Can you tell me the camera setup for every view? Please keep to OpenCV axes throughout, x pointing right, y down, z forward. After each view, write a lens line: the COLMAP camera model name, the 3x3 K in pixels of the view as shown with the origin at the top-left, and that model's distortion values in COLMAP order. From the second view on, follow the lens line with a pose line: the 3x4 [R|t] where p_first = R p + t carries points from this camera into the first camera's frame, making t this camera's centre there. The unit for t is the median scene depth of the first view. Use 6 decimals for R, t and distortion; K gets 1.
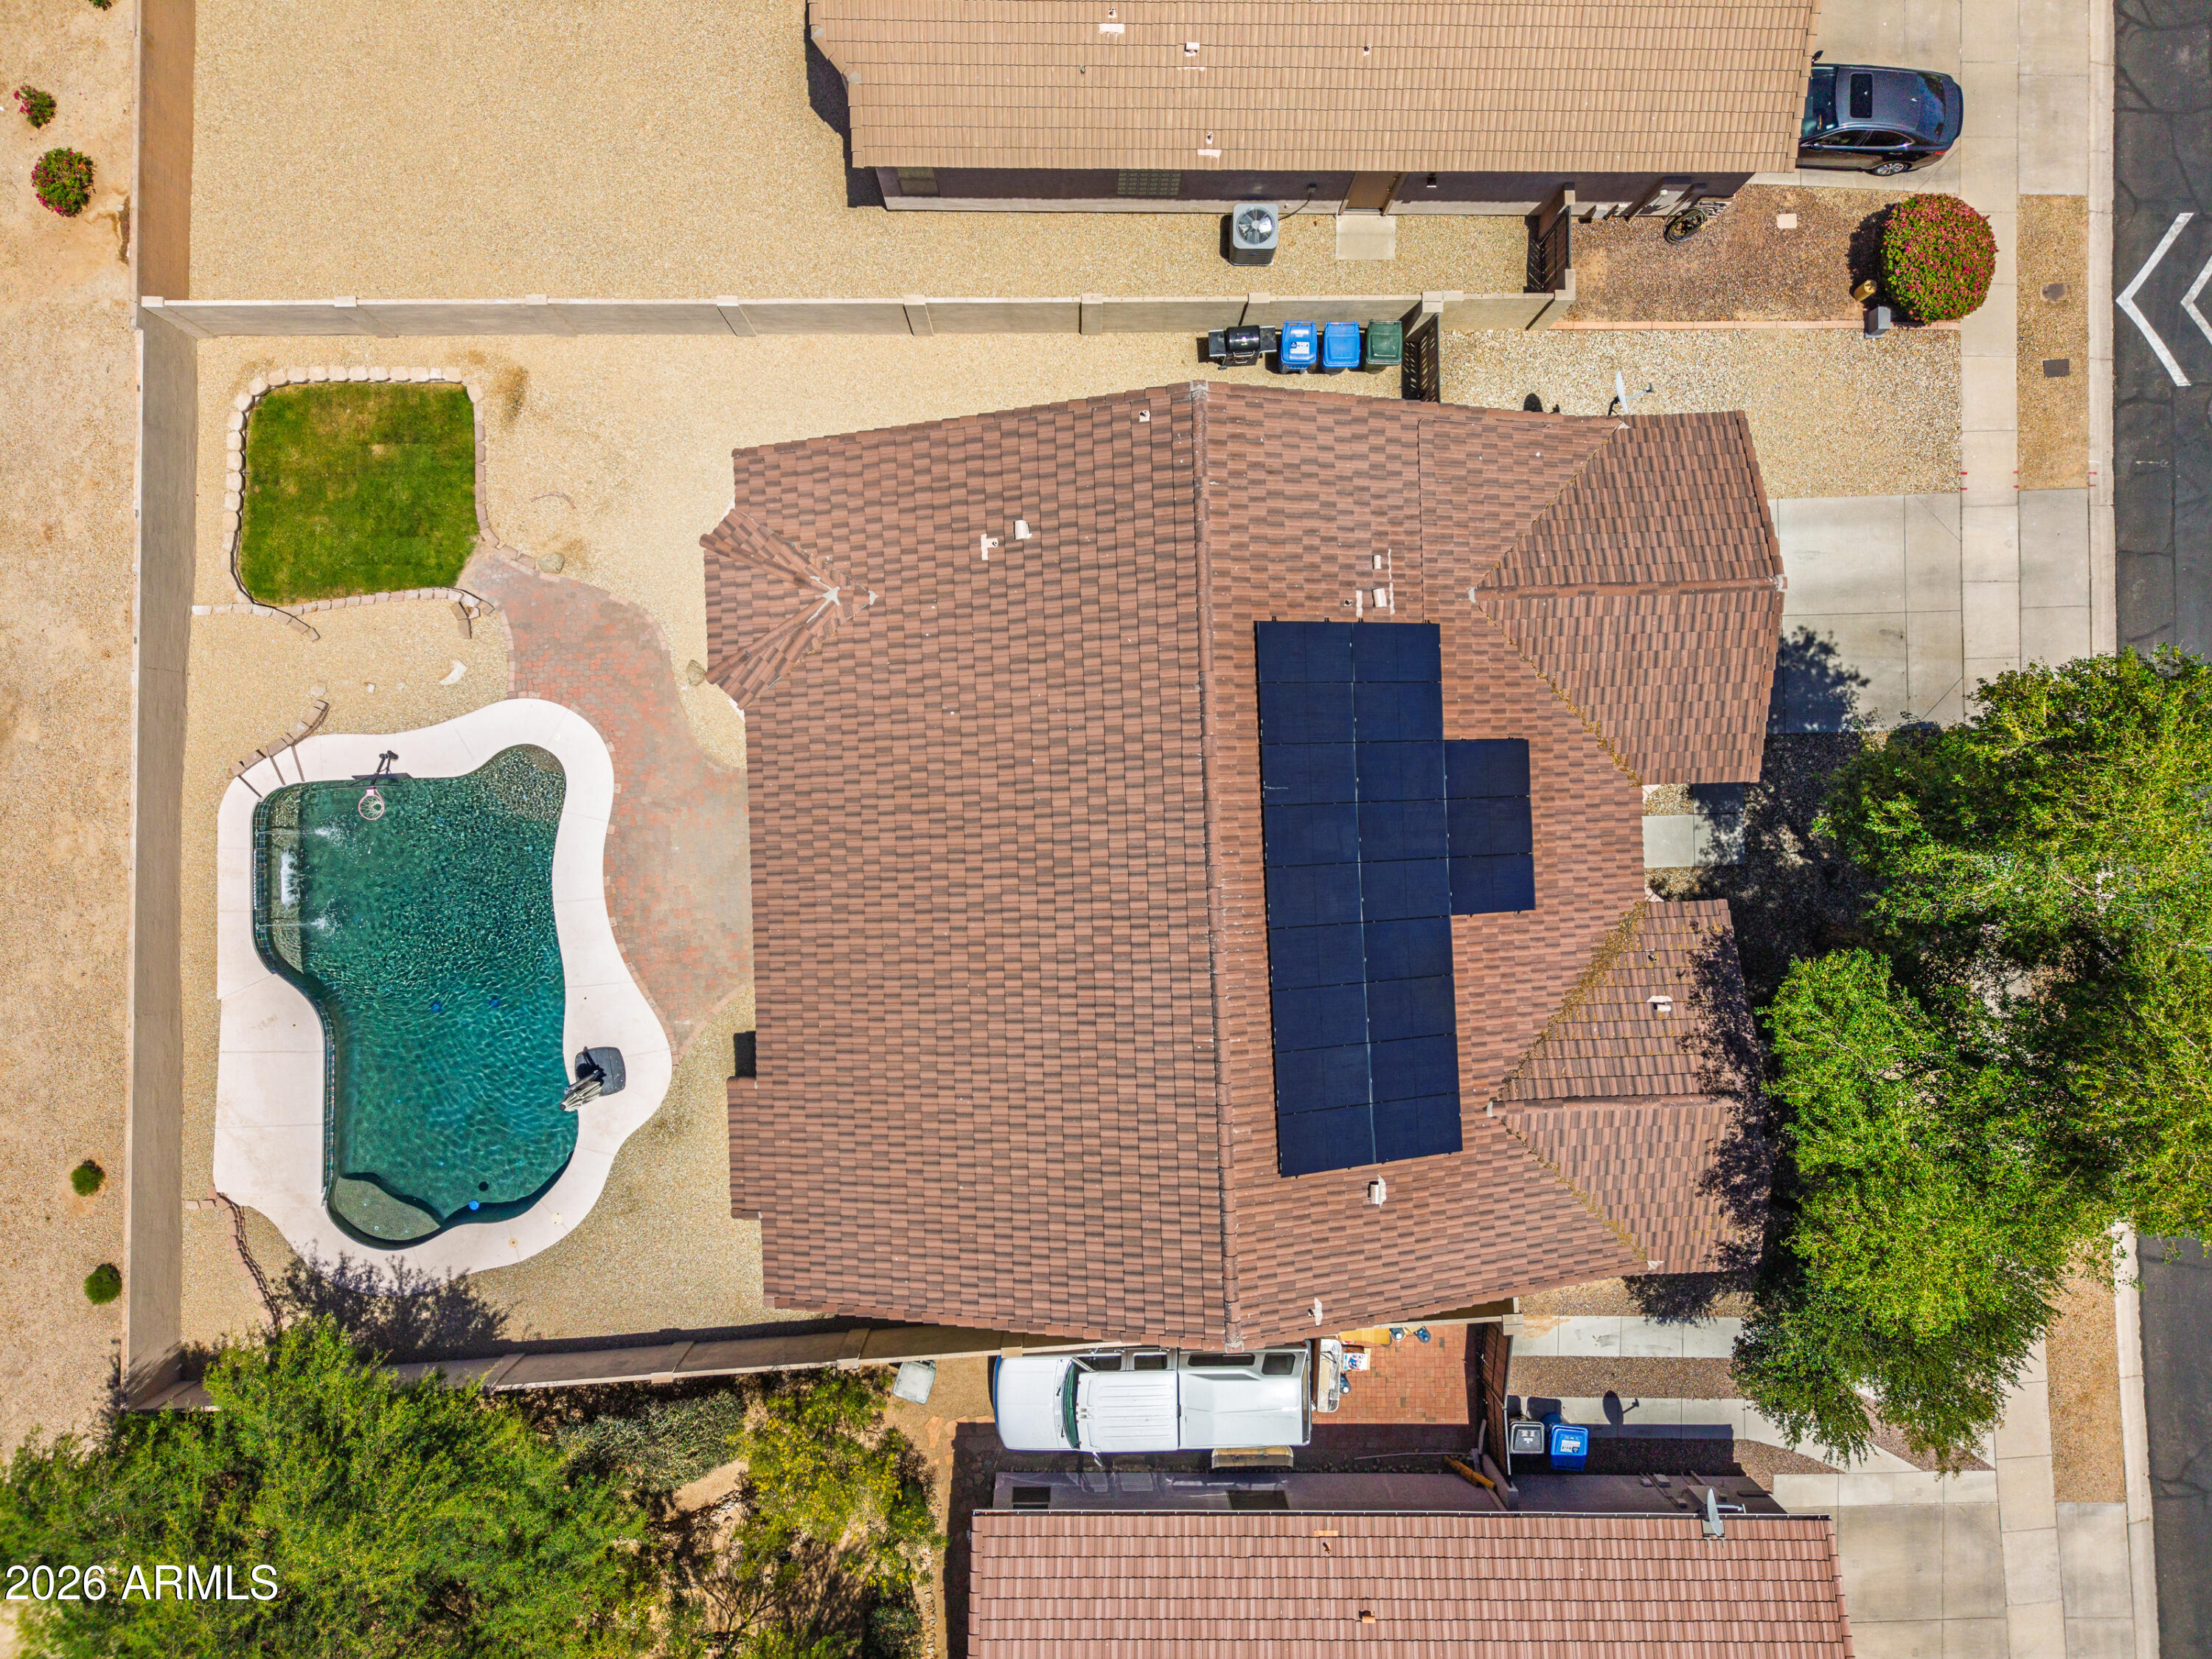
lens RADIAL K [[1478.1, 0, 1103.4], [0, 1478.1, 818.6], [0, 0, 1]] dist [0.025090, -0.020004]
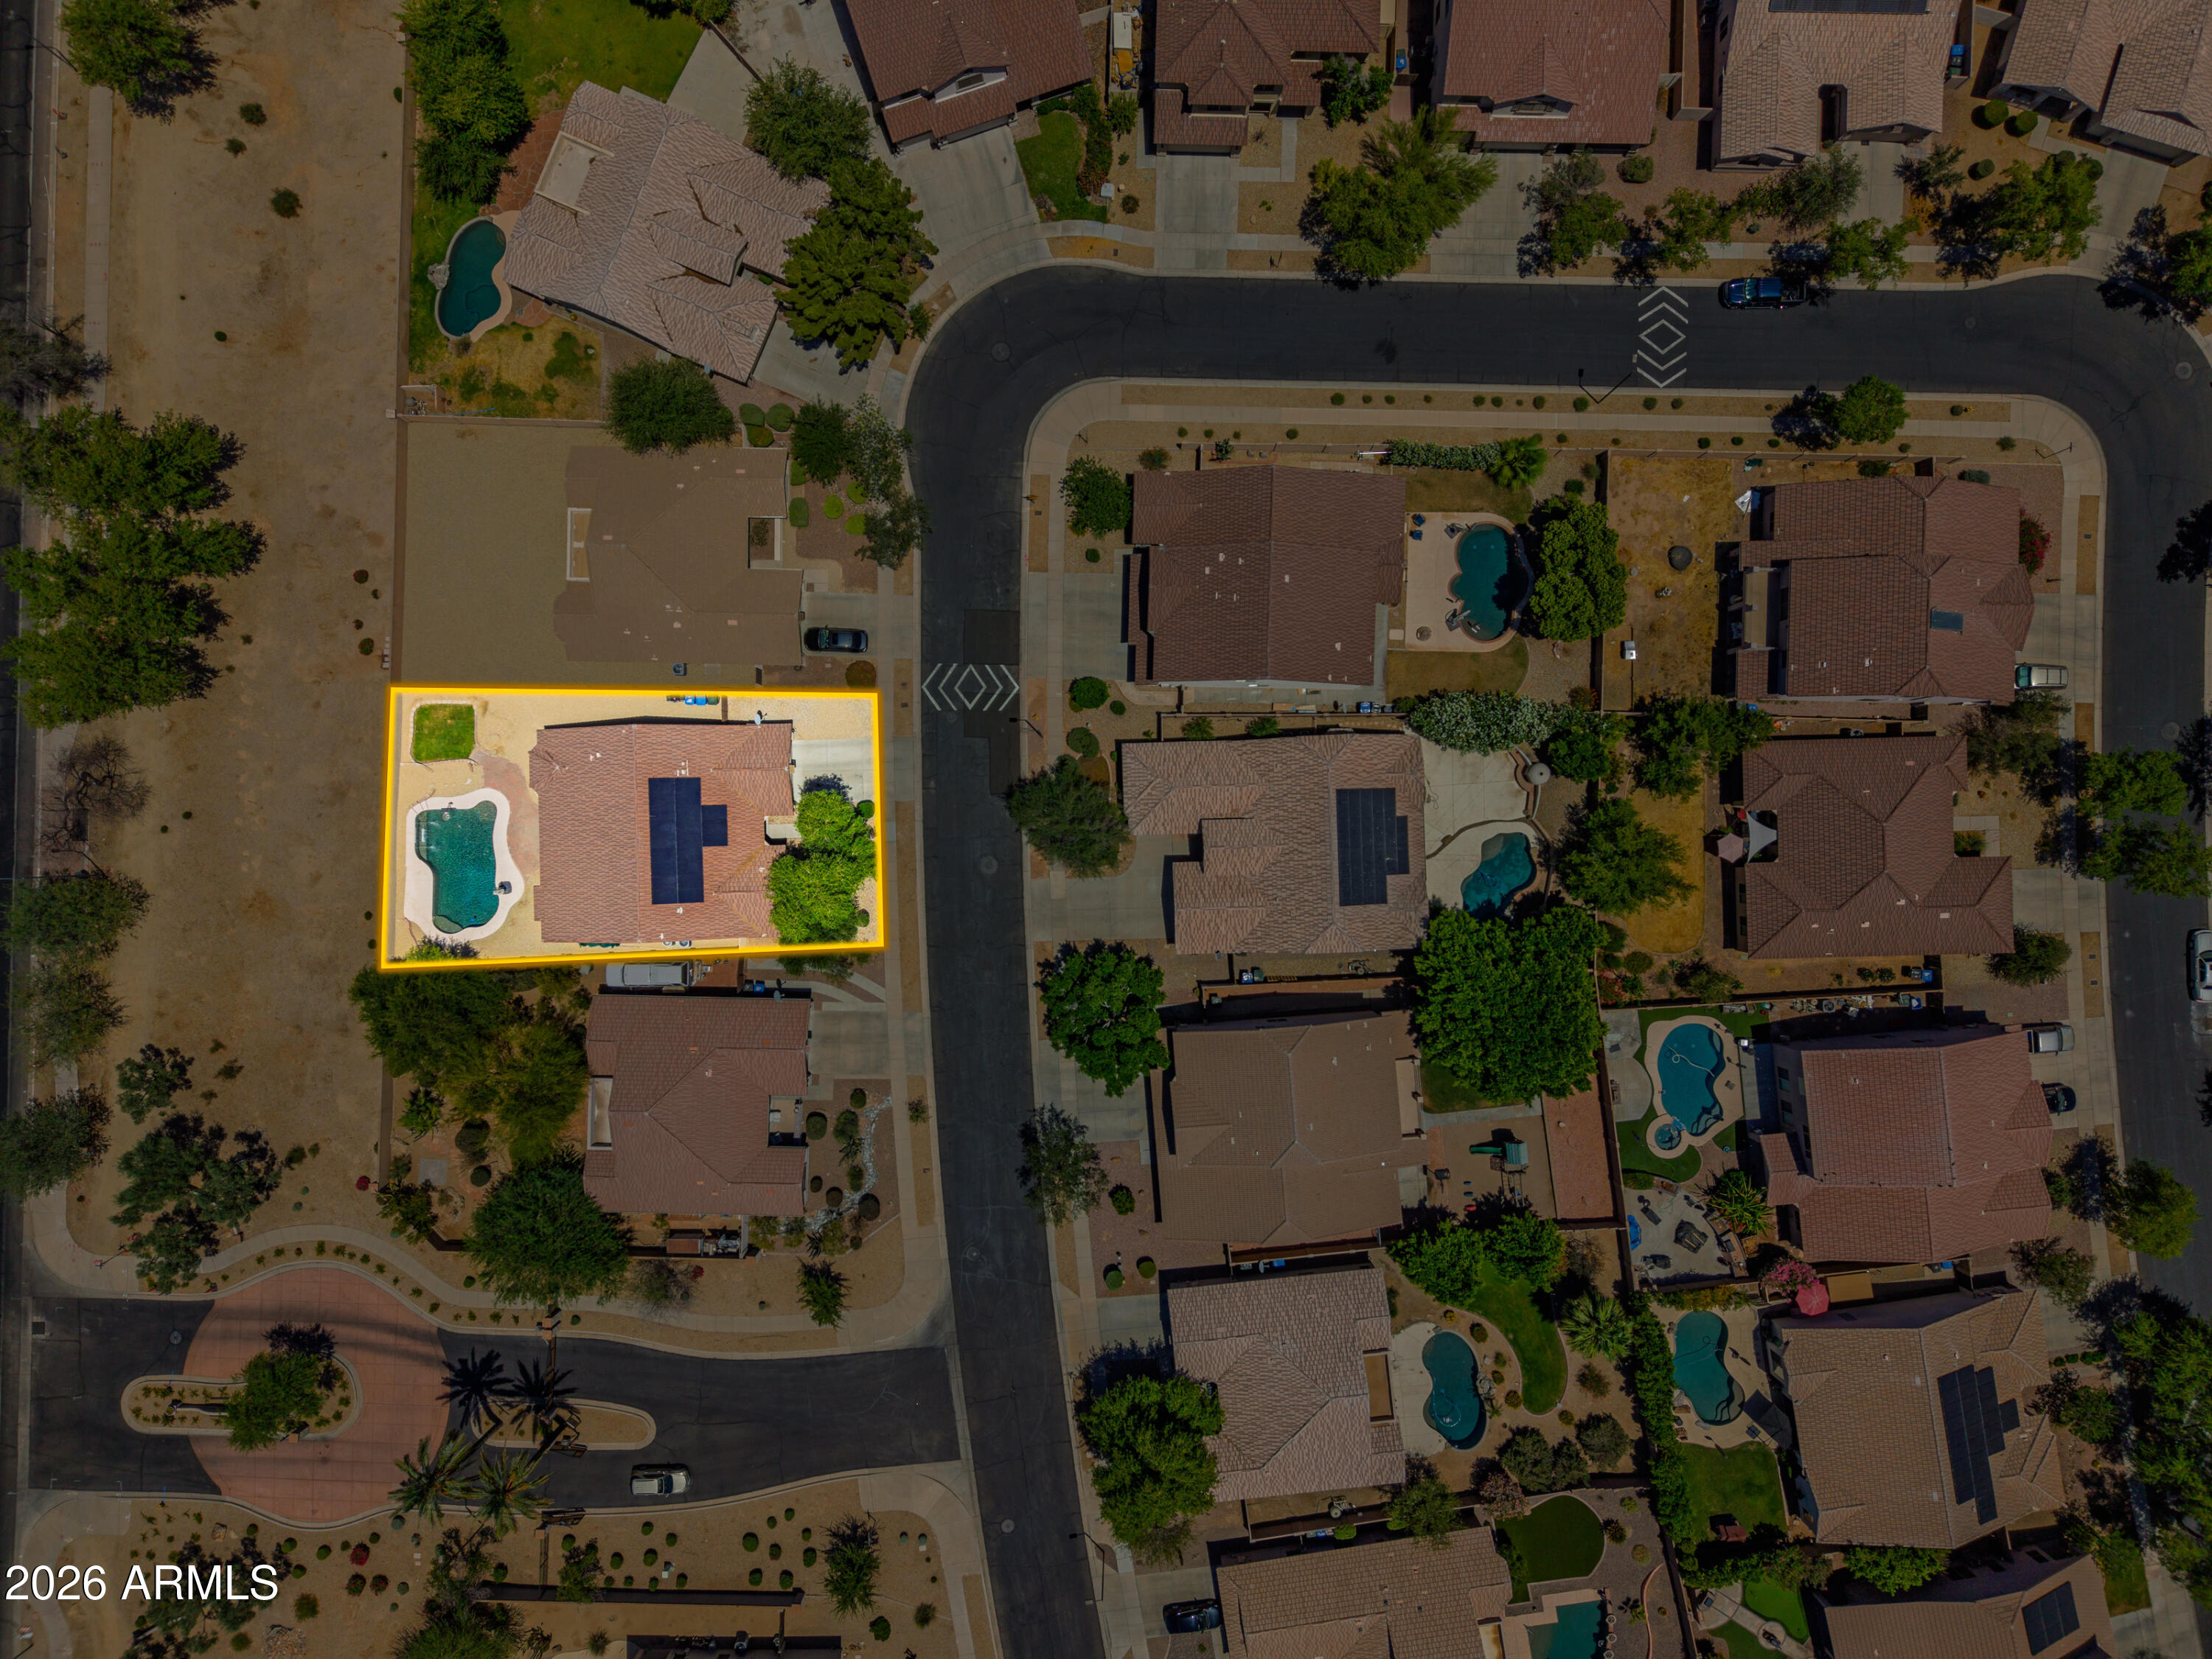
lens RADIAL K [[1478.1, 0, 1109.0], [0, 1478.1, 840.8], [0, 0, 1]] dist [0.025090, -0.020004]
pose [[0.999720, 0.017227, -0.016236, 1.255803], [-0.017155, 0.999842, 0.004576, 0.007573], [0.016313, -0.004296, 0.999858, -2.748418]]
